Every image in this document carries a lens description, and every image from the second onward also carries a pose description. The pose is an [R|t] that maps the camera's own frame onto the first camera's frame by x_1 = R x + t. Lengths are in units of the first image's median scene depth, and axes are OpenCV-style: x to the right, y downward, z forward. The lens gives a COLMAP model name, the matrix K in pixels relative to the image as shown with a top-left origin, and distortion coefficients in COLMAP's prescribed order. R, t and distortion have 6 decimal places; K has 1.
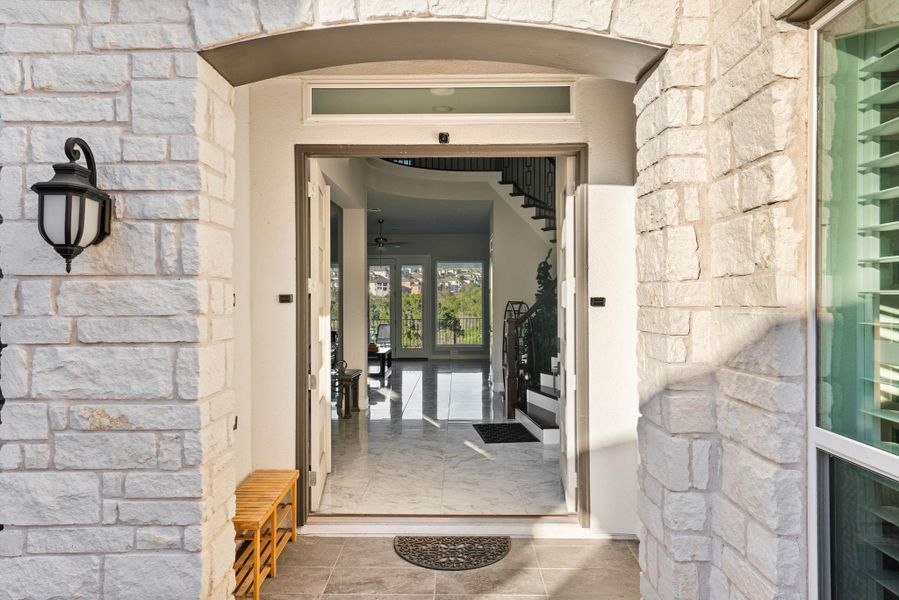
lens RADIAL K [[550.0, 0, 446.7], [0, 550.0, 296.8], [0, 0, 1]] dist [-0.001198, 0.000540]
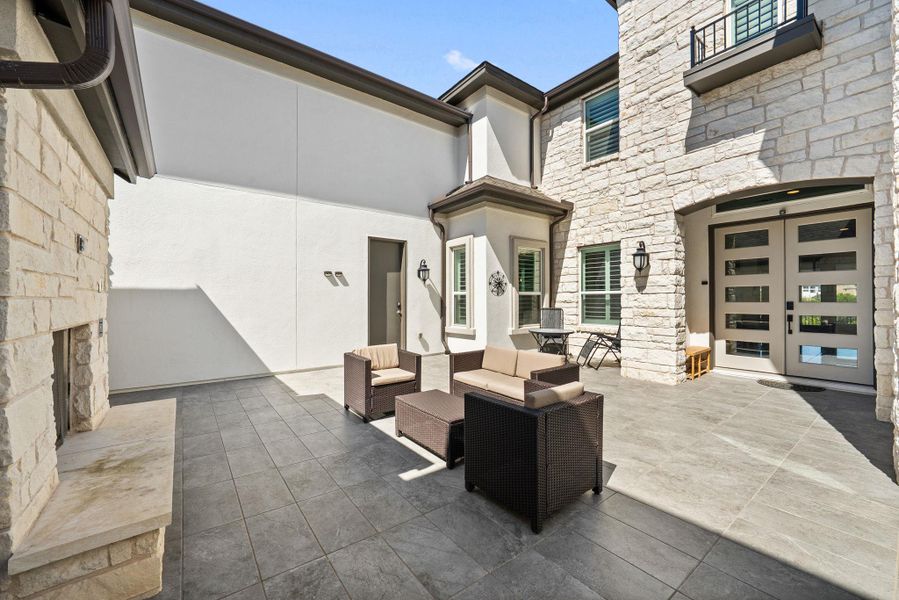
lens RADIAL K [[368.1, 0, 453.8], [0, 368.1, 299.0], [0, 0, 1]] dist [-0.002430, 0.000062]
pose [[0.610387, -0.008954, -0.792052, 0.576226], [-0.000427, 0.999932, -0.011633, 0.155042], [0.792103, 0.007439, 0.610342, -1.618172]]
